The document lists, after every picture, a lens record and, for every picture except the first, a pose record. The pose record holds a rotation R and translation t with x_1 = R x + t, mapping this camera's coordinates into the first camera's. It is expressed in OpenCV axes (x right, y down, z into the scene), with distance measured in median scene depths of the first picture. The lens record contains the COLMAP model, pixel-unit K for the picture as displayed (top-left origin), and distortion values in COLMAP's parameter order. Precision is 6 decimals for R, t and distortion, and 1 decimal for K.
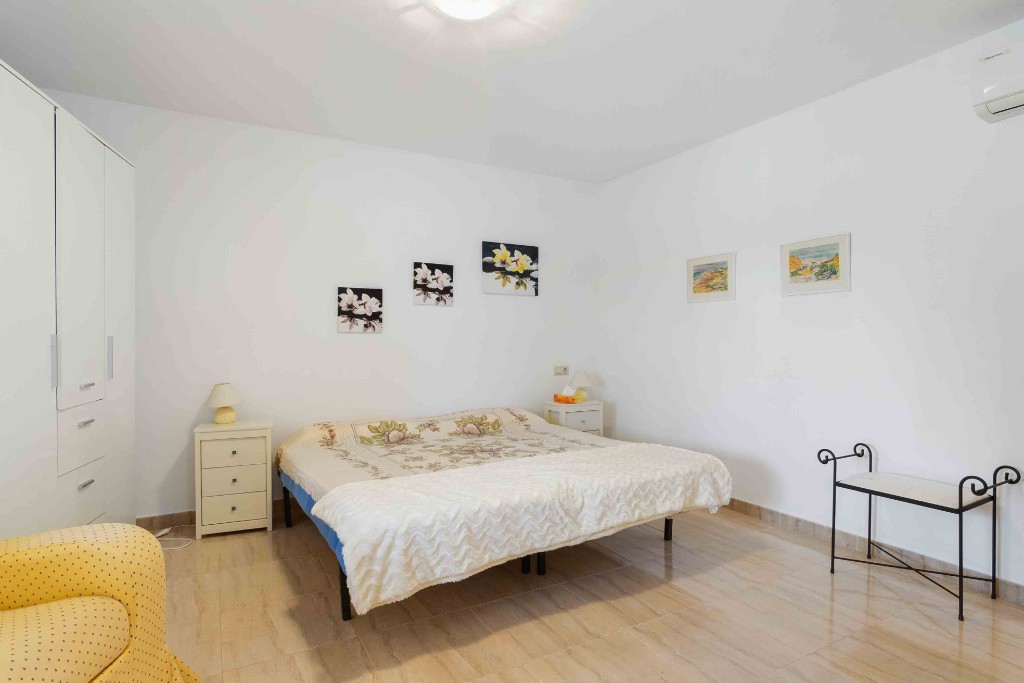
lens RADIAL K [[524.9, 0, 512.0], [0, 524.9, 341.5], [0, 0, 1]] dist [-0.026398, 0.000592]
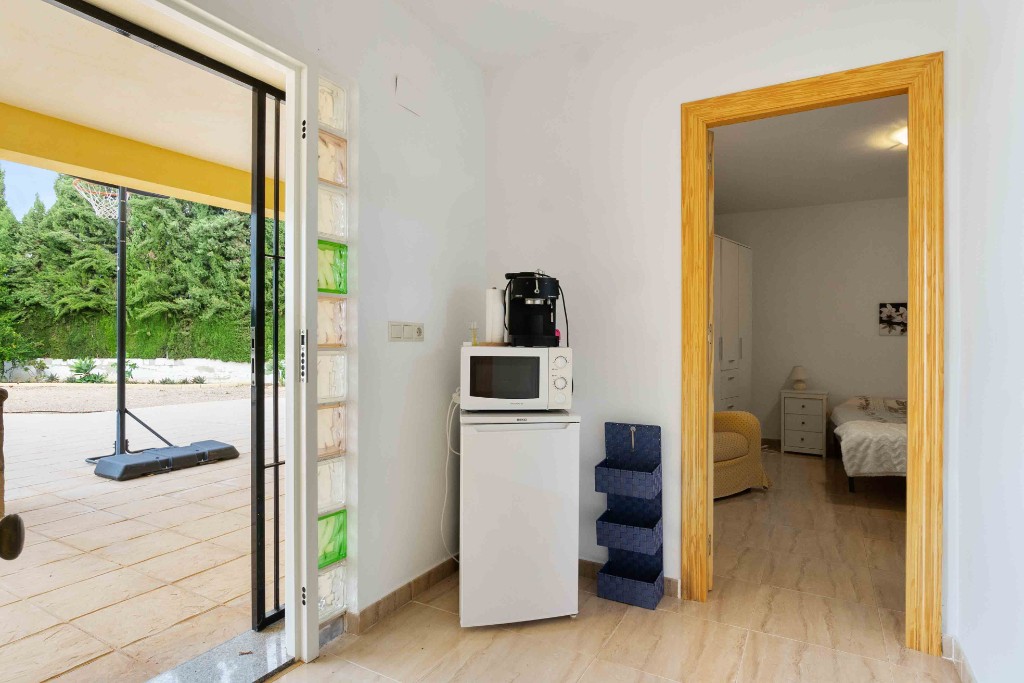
lens RADIAL K [[524.9, 0, 512.0], [0, 524.9, 341.5], [0, 0, 1]] dist [-0.026398, 0.000592]
pose [[0.491949, 0.009874, -0.870568, 0.472184], [-0.009126, 0.999939, 0.006184, 0.000050], [0.870576, 0.004902, 0.492009, -0.660844]]
